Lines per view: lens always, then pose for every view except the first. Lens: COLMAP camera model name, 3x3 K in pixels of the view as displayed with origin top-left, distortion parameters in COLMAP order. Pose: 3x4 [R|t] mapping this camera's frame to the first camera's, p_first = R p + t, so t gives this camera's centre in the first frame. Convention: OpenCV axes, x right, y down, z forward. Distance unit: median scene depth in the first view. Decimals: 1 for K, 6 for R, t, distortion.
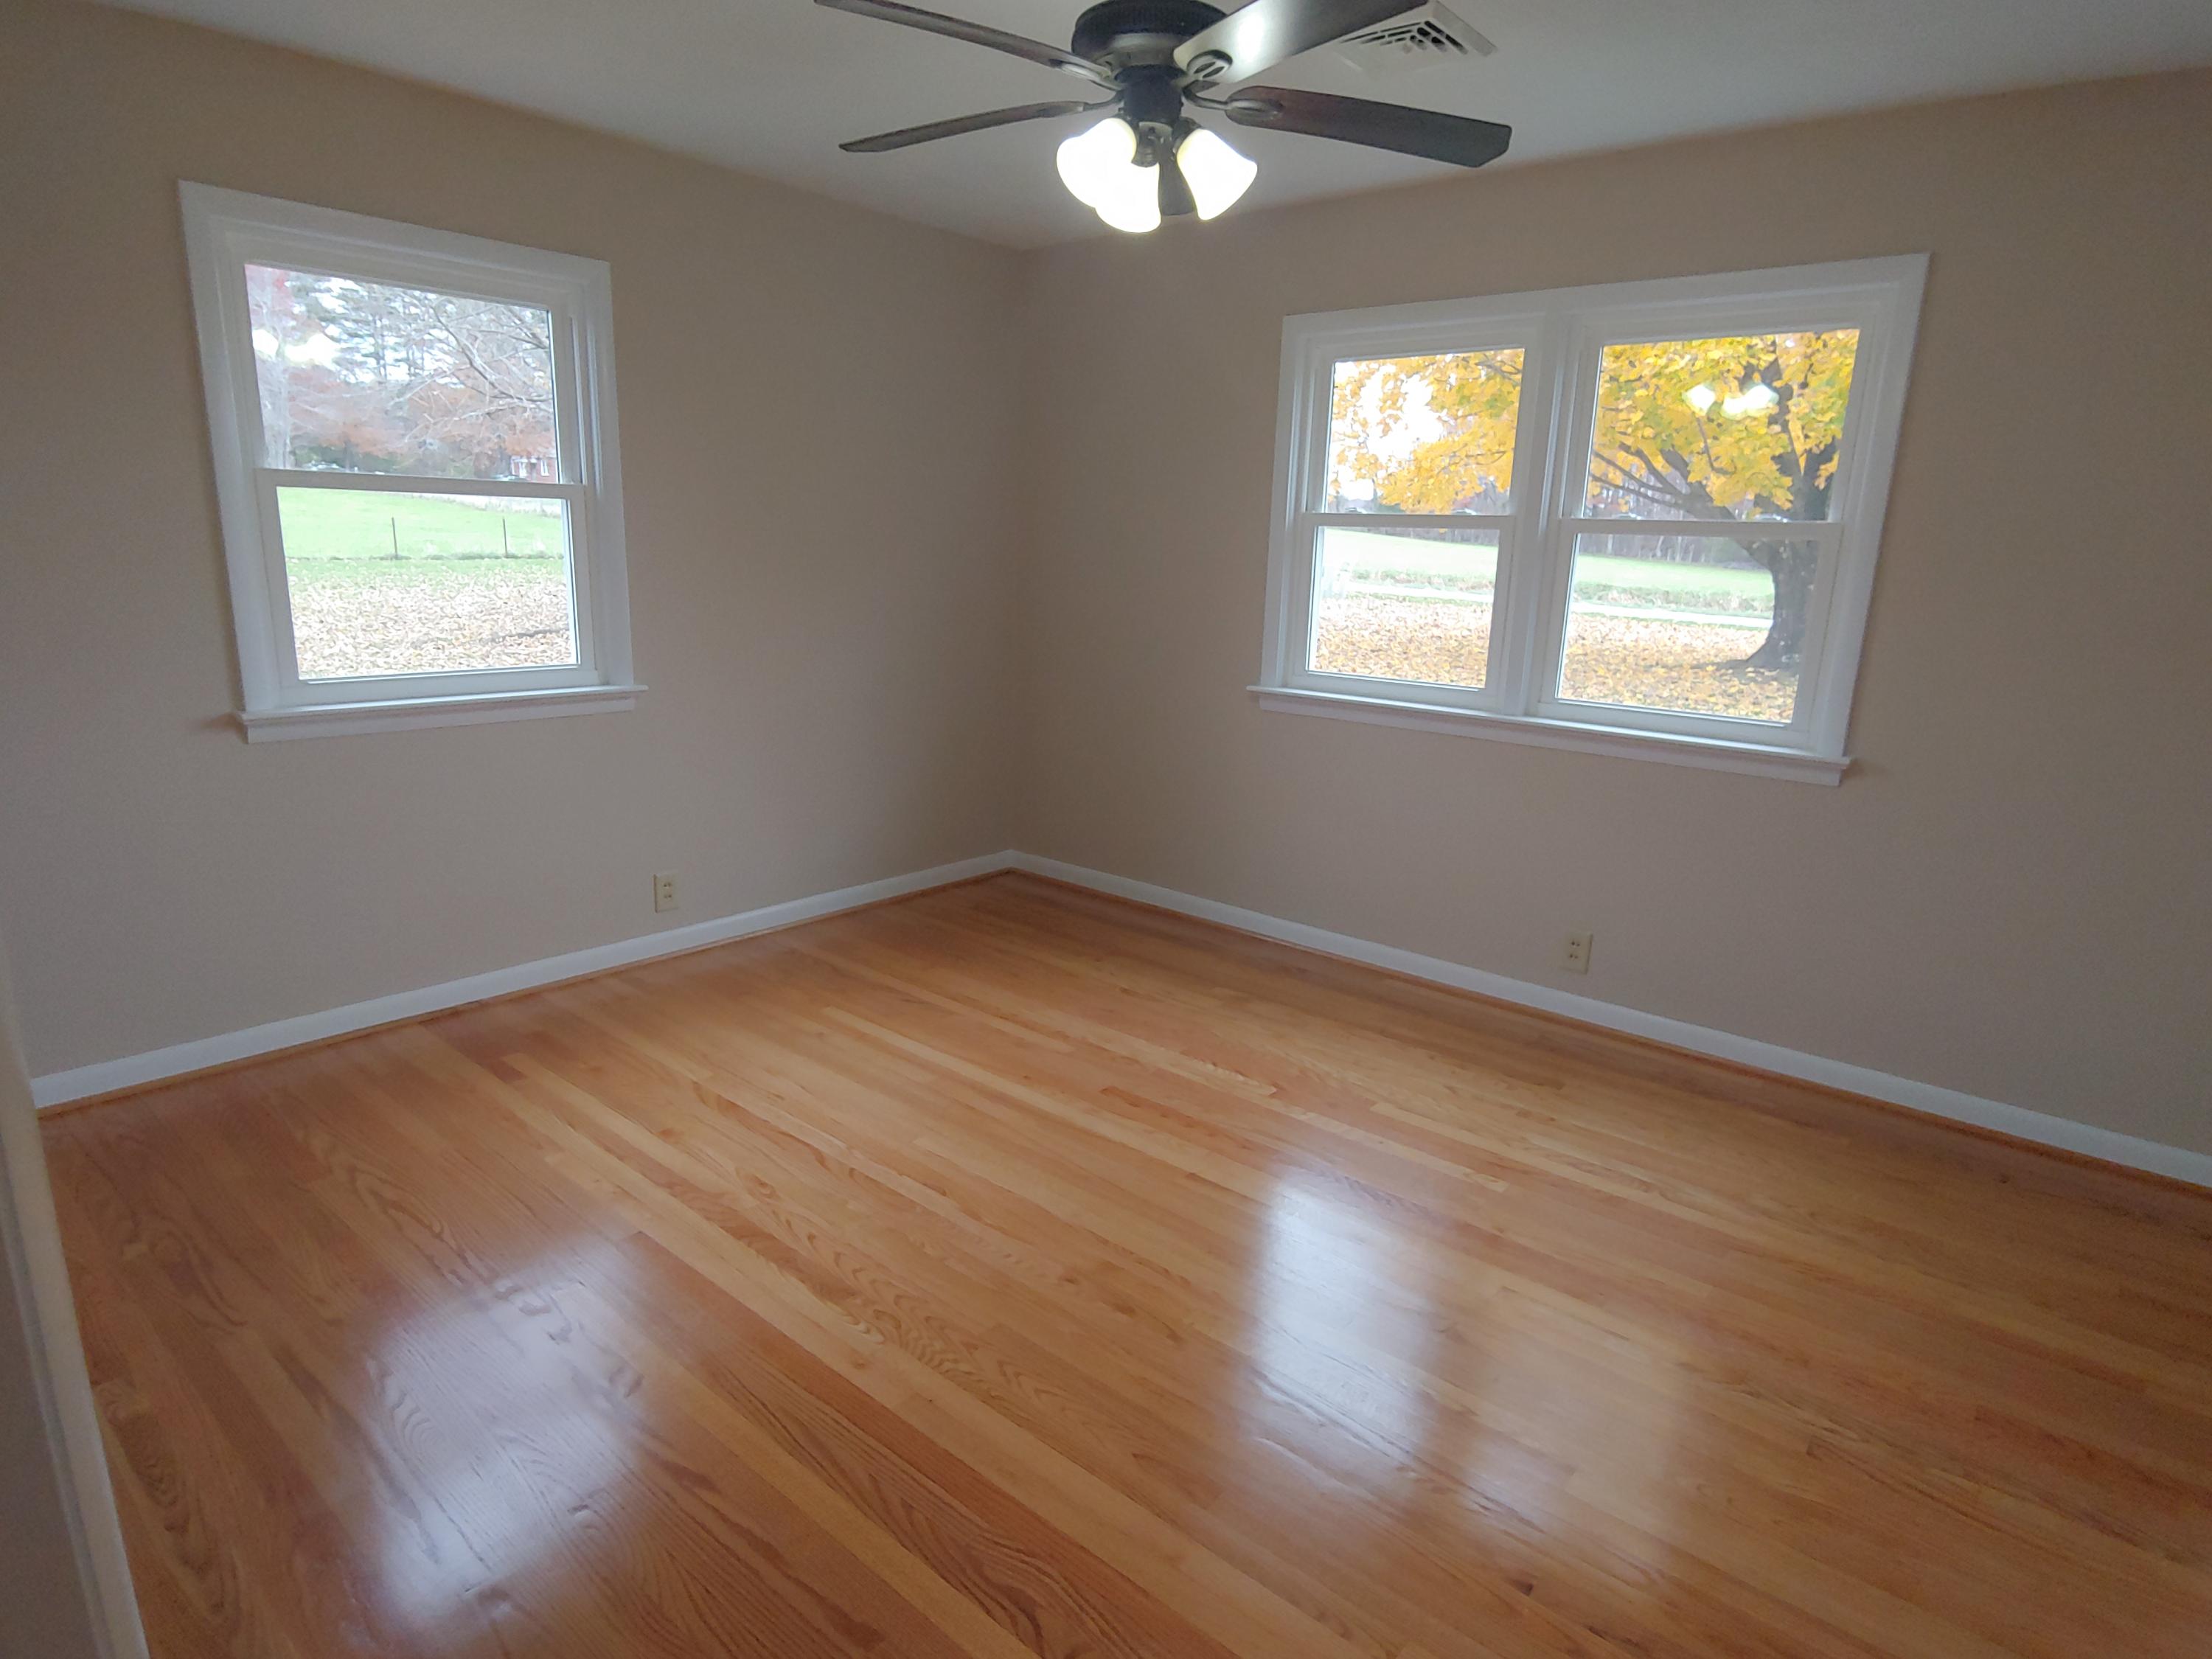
lens RADIAL K [[1256.4, 0, 1088.8], [0, 1256.4, 838.1], [0, 0, 1]] dist [-0.028028, 0.018048]
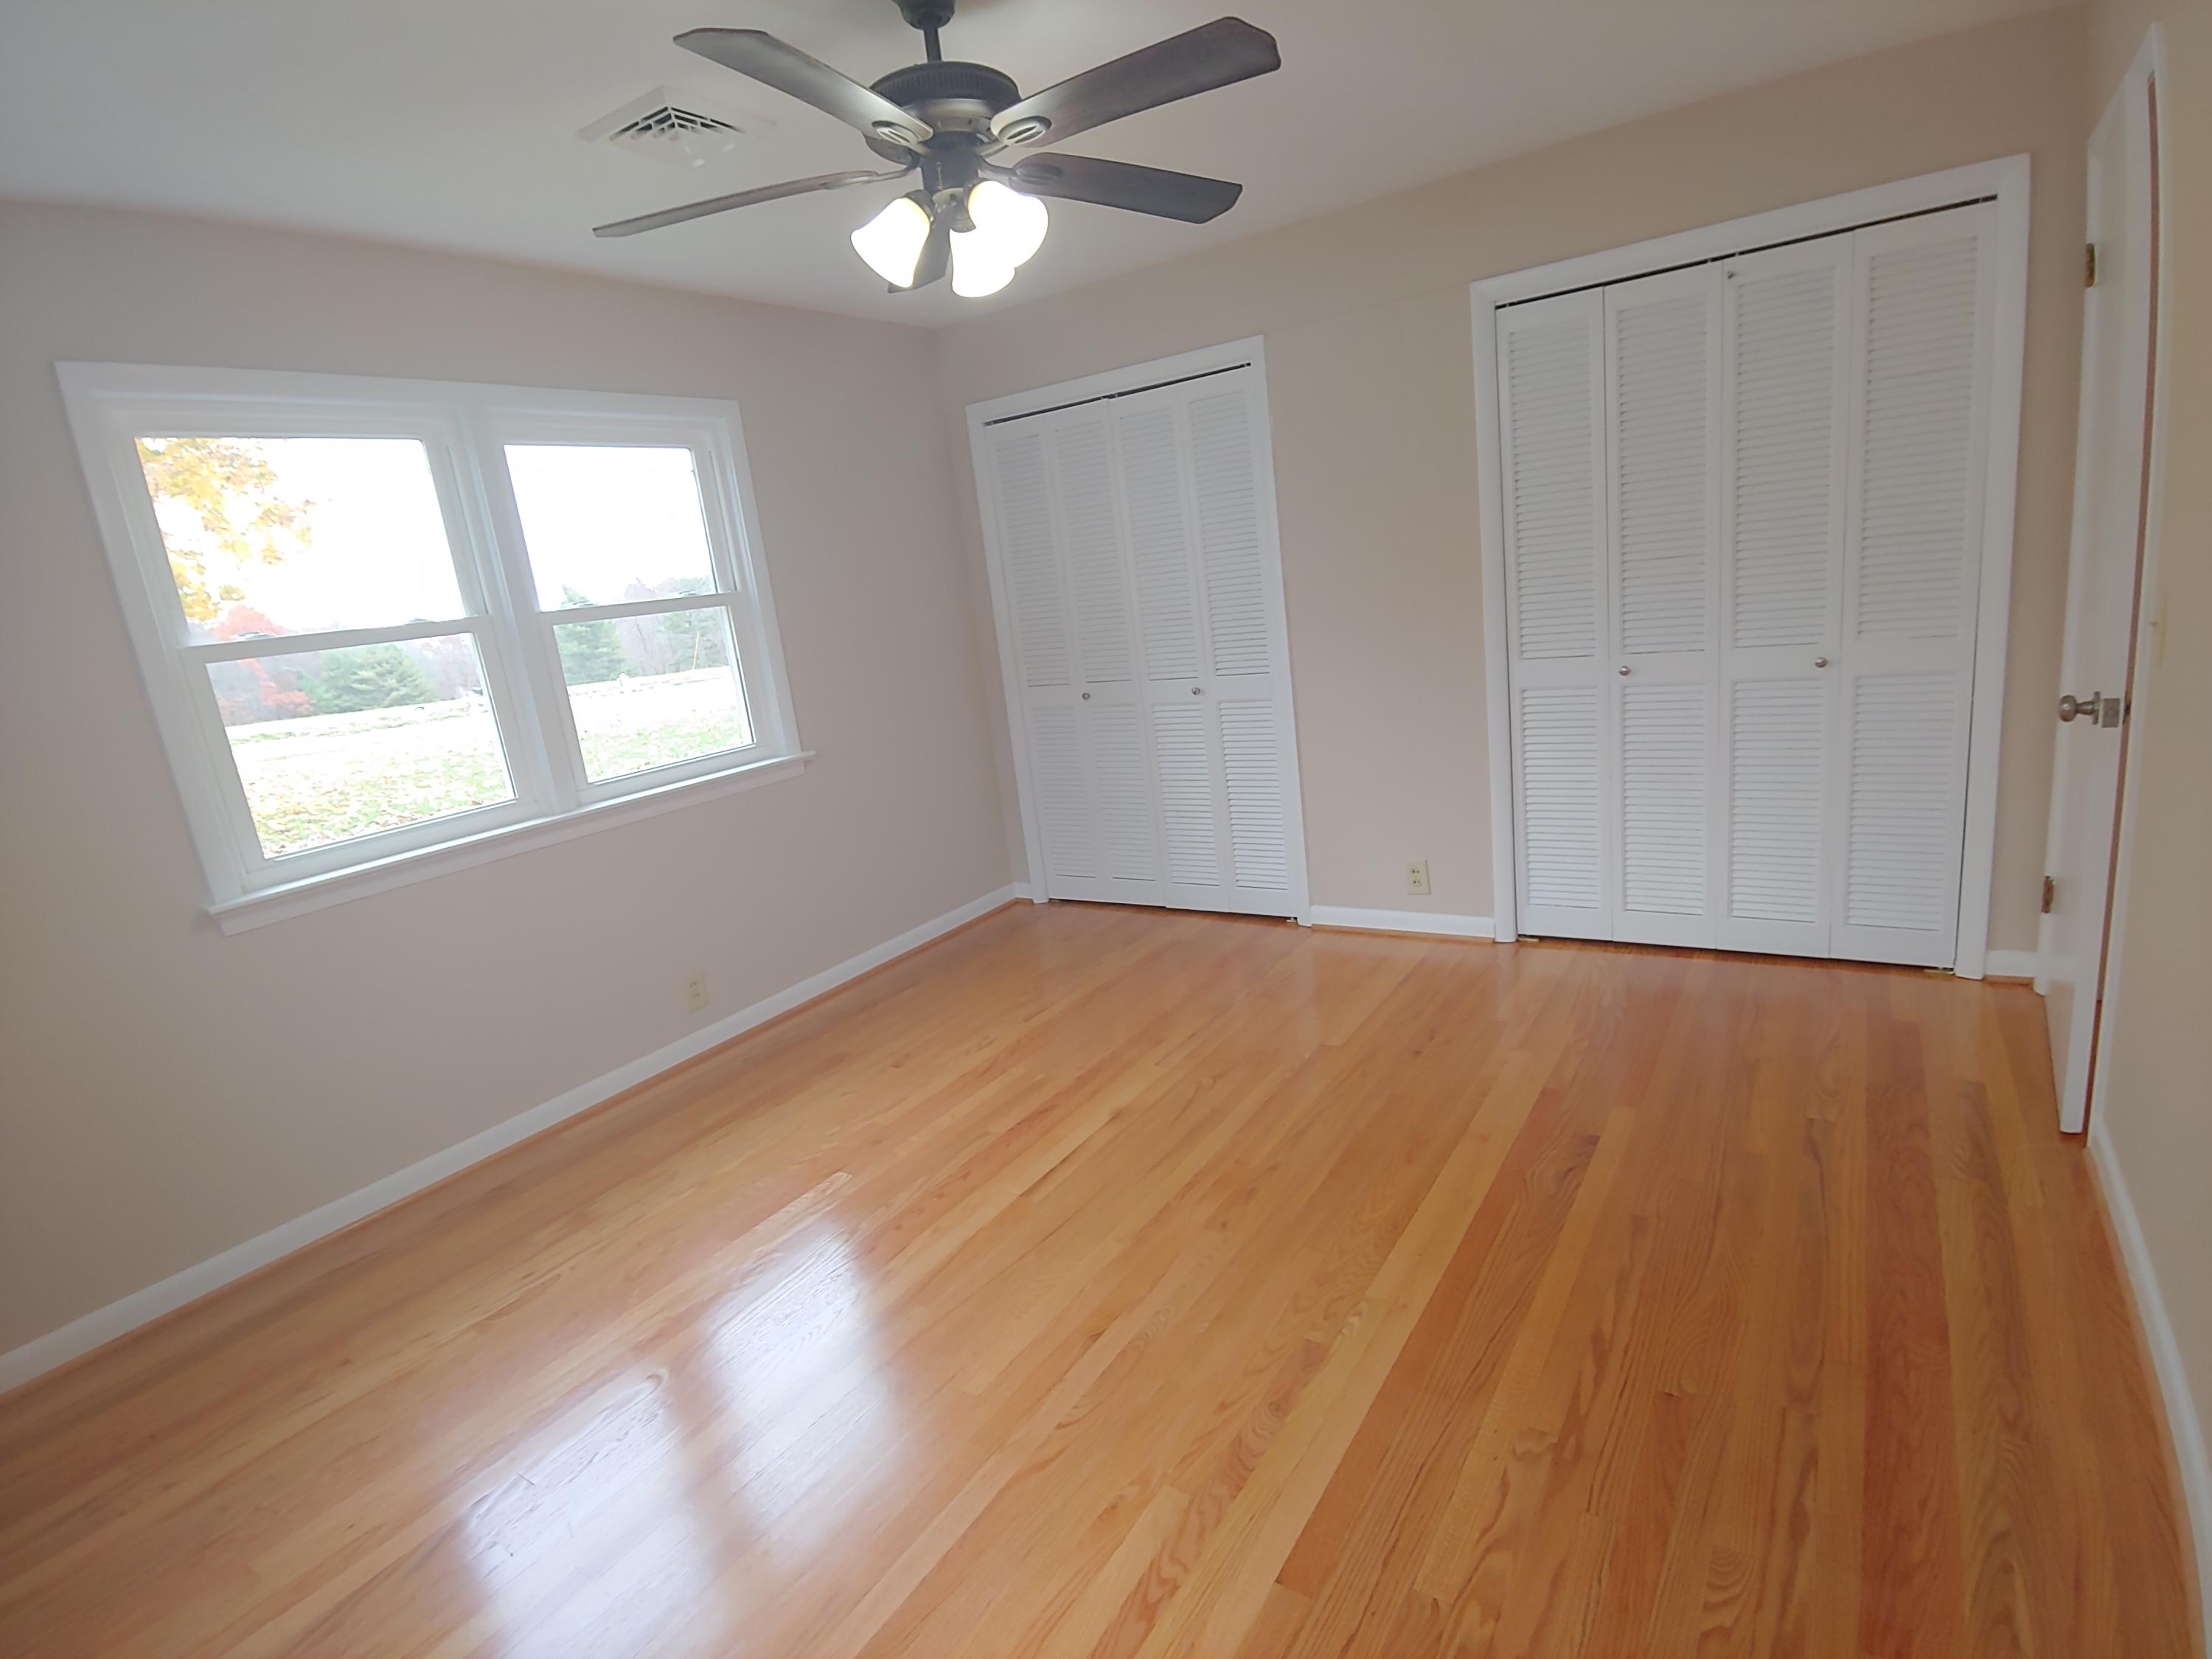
lens RADIAL K [[1104.3, 0, 1123.8], [0, 1104.3, 839.4], [0, 0, 1]] dist [-0.010707, -0.008978]
pose [[-0.143615, -0.249622, 0.957634, -0.566747], [0.337667, 0.897235, 0.284517, -0.179751], [-0.930245, 0.364223, -0.044568, 0.650149]]
